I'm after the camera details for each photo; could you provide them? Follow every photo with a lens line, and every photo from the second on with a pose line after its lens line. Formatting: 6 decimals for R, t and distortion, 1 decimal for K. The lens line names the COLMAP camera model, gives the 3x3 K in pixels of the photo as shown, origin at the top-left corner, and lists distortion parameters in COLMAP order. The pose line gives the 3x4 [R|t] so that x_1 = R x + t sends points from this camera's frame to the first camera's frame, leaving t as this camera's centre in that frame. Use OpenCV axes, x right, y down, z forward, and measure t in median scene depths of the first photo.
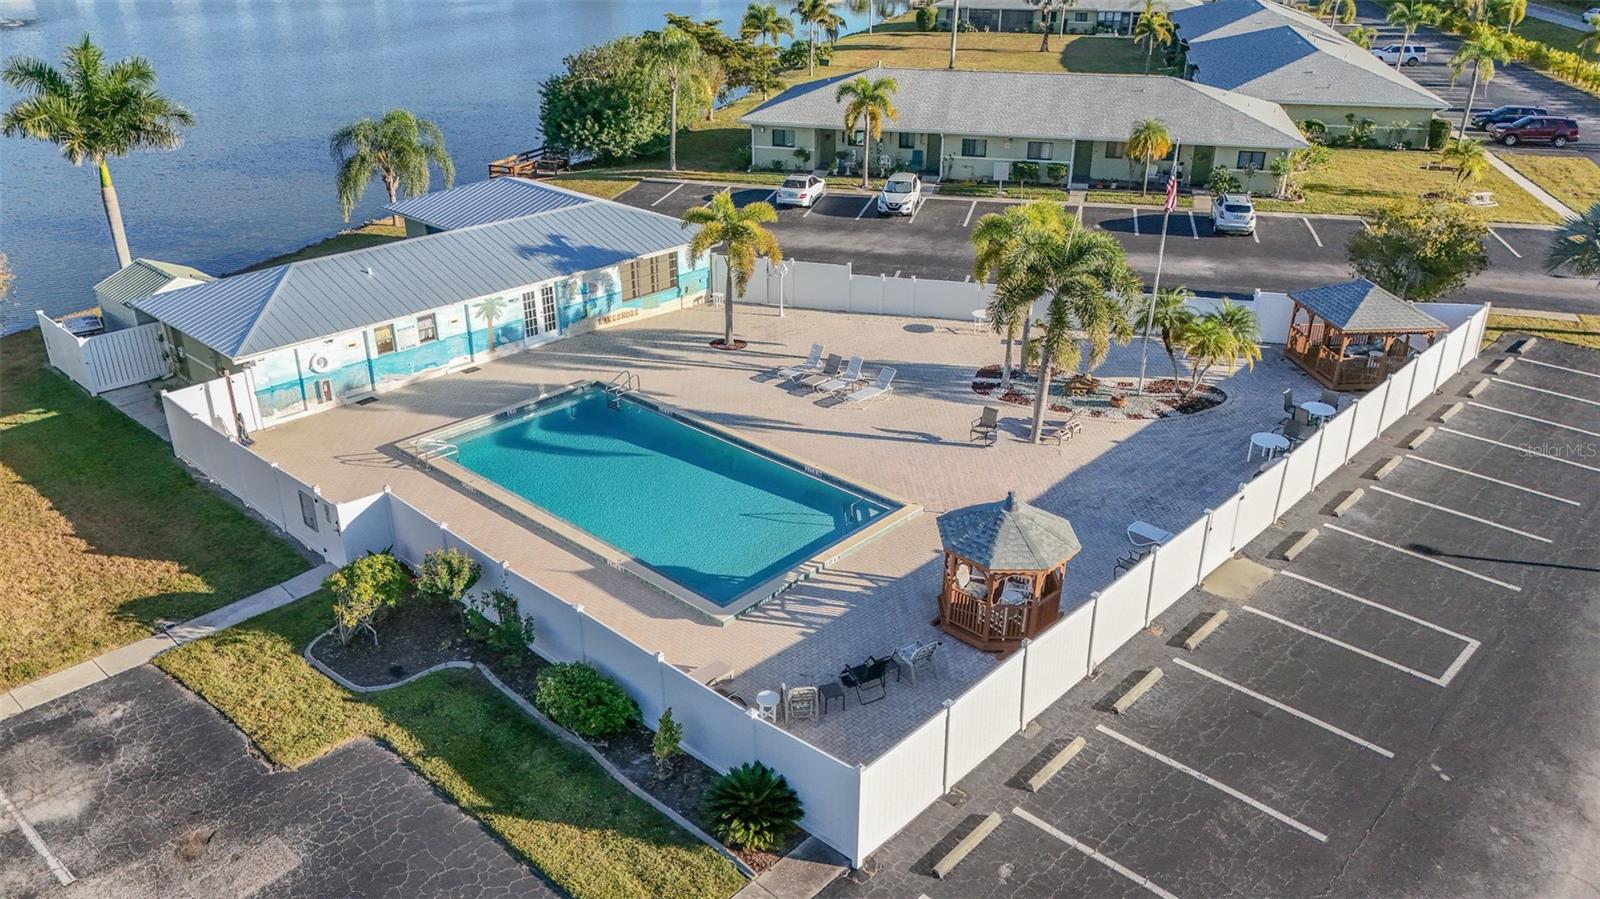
lens RADIAL K [[1174.3, 0, 799.7], [0, 1174.3, 453.0], [0, 0, 1]] dist [0.082422, -0.087378]
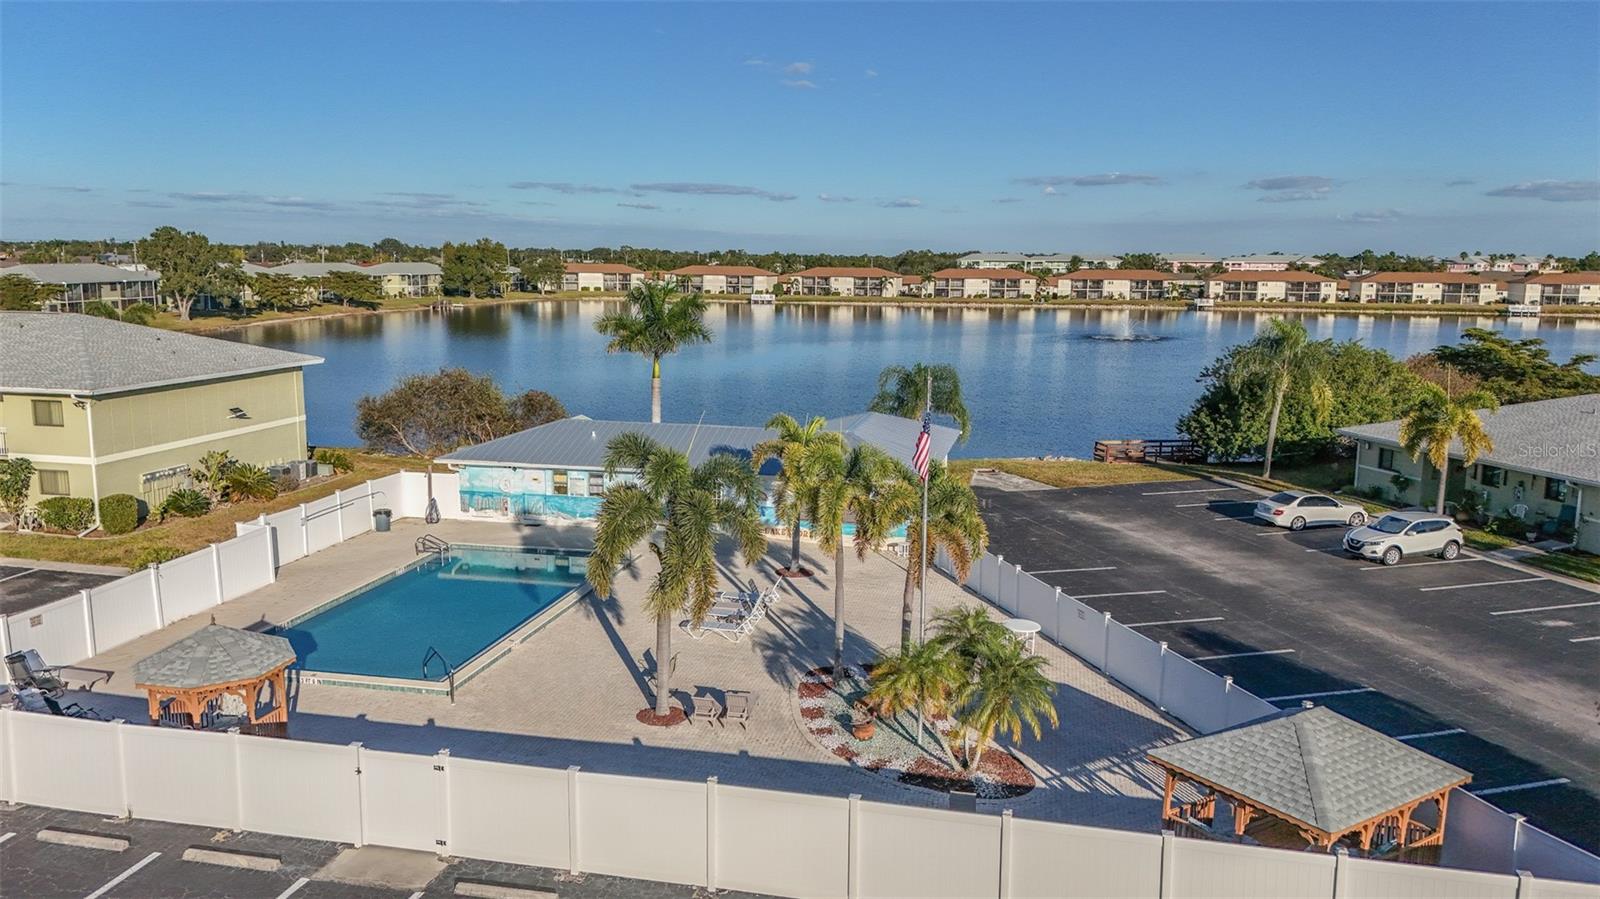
lens RADIAL K [[1174.3, 0, 808.5], [0, 1174.3, 449.0], [0, 0, 1]] dist [0.082422, -0.087378]
pose [[0.512522, 0.139640, -0.847243, 0.739964], [-0.373651, 0.924642, -0.073635, -0.121122], [0.773114, 0.354313, 0.526077, 0.483568]]
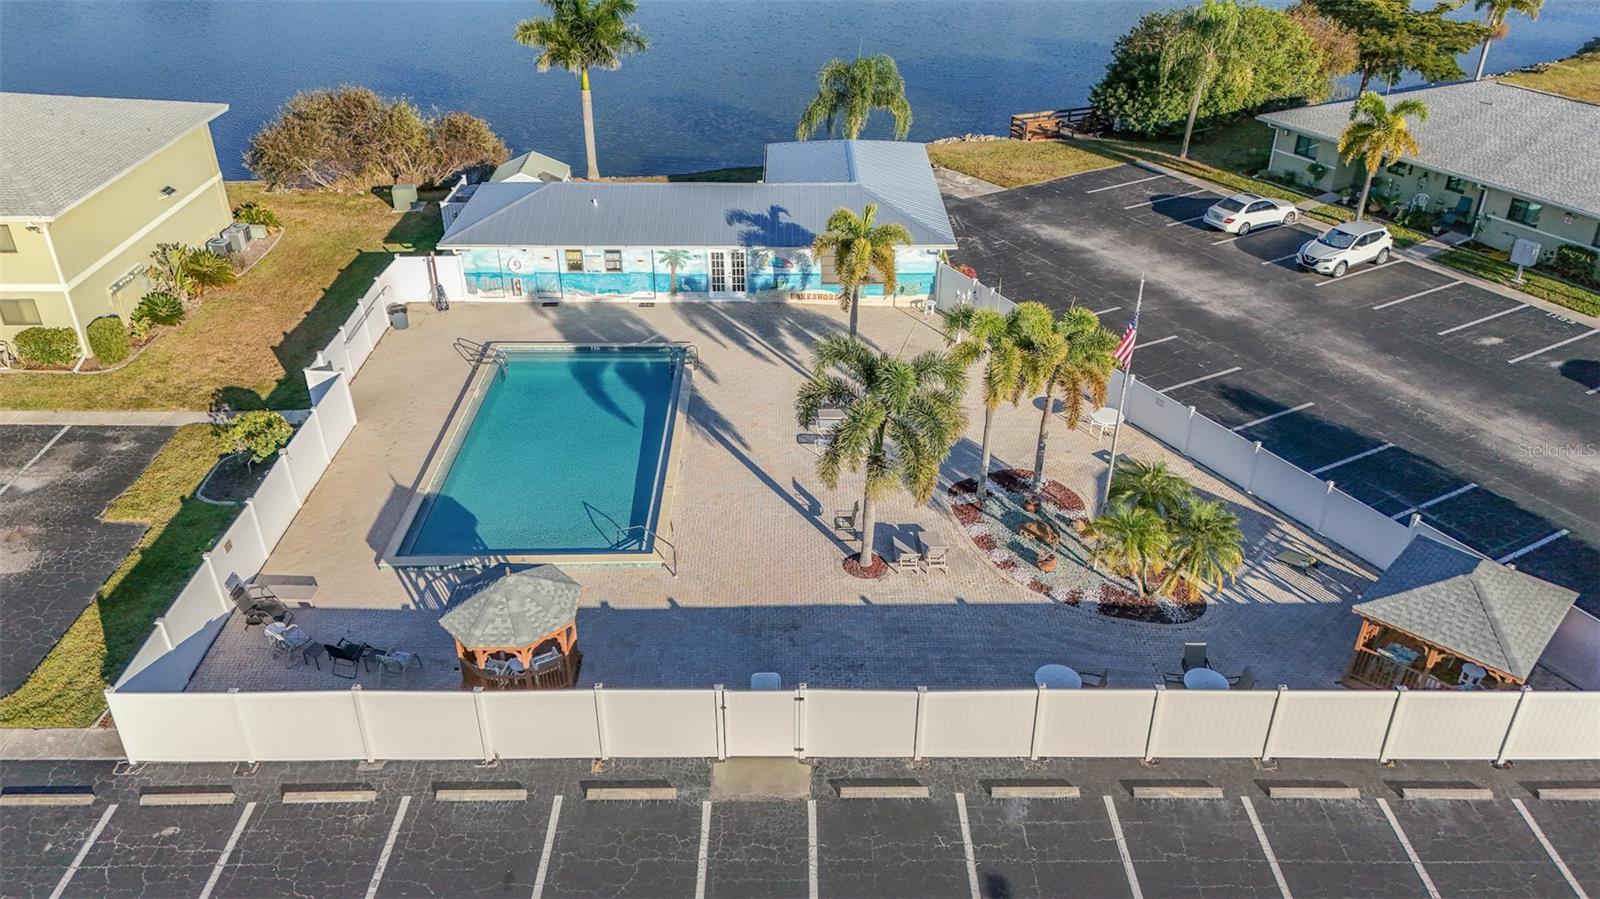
lens RADIAL K [[1174.3, 0, 806.5], [0, 1174.3, 444.7], [0, 0, 1]] dist [0.082422, -0.087378]
pose [[0.688692, 0.362081, -0.628172, 0.576071], [-0.308895, 0.930343, 0.197599, -0.208668], [0.655963, 0.057954, 0.752565, 0.230116]]
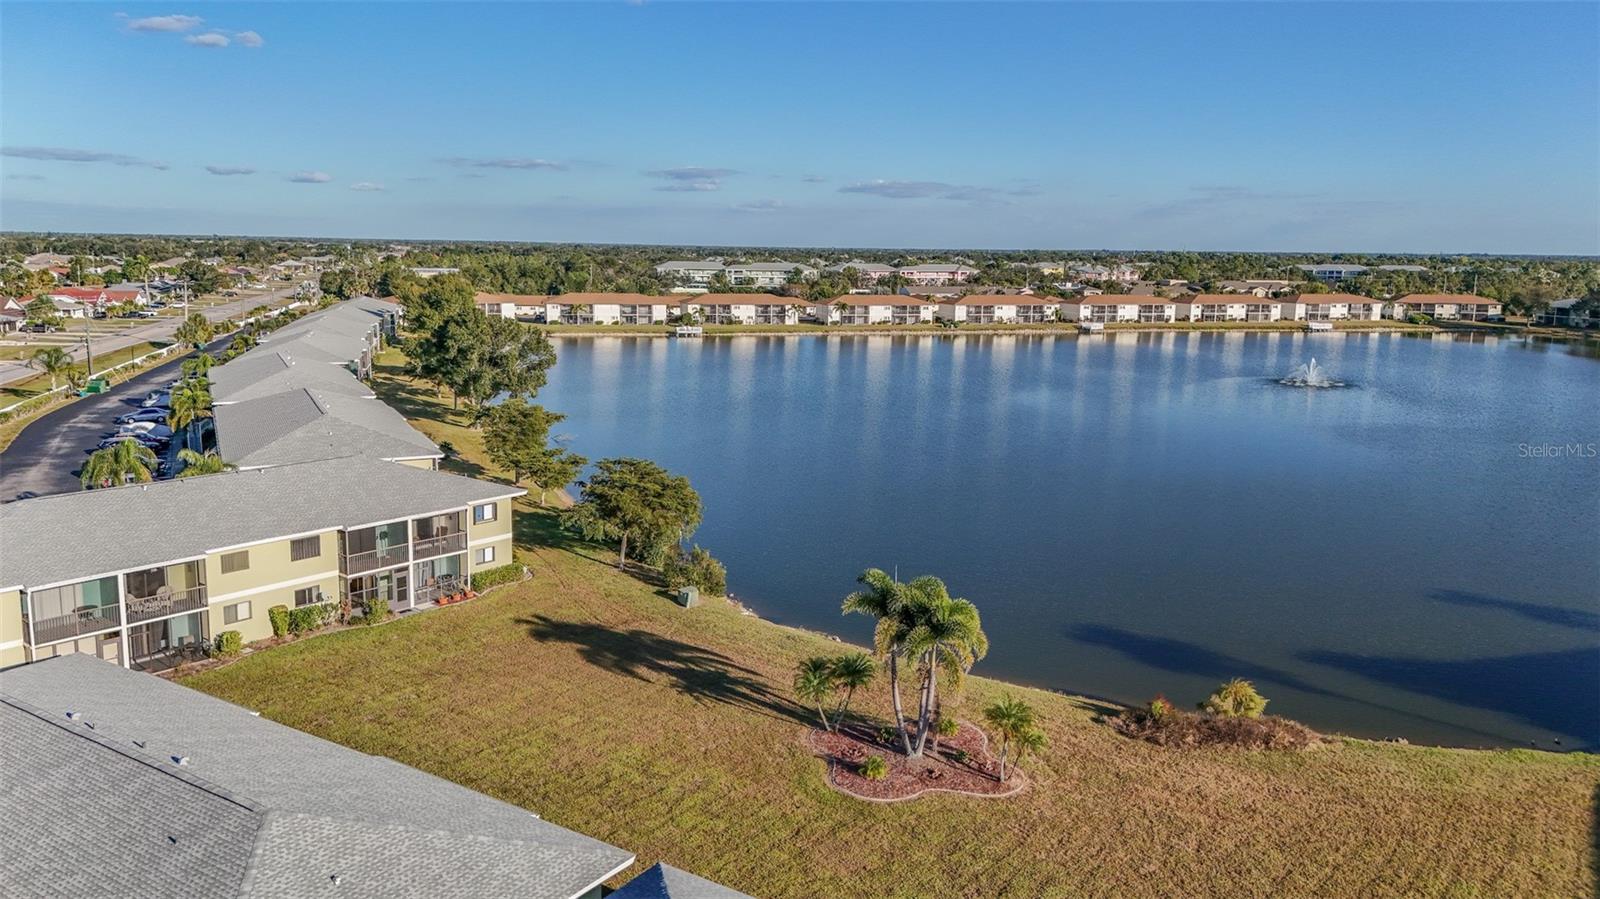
lens RADIAL K [[1174.3, 0, 806.6], [0, 1174.3, 462.1], [0, 0, 1]] dist [0.082422, -0.087378]
pose [[0.848930, 0.102558, -0.518458, -1.623003], [-0.234968, 0.951948, -0.196431, 0.461842], [0.473400, 0.288577, 0.832235, -1.310717]]
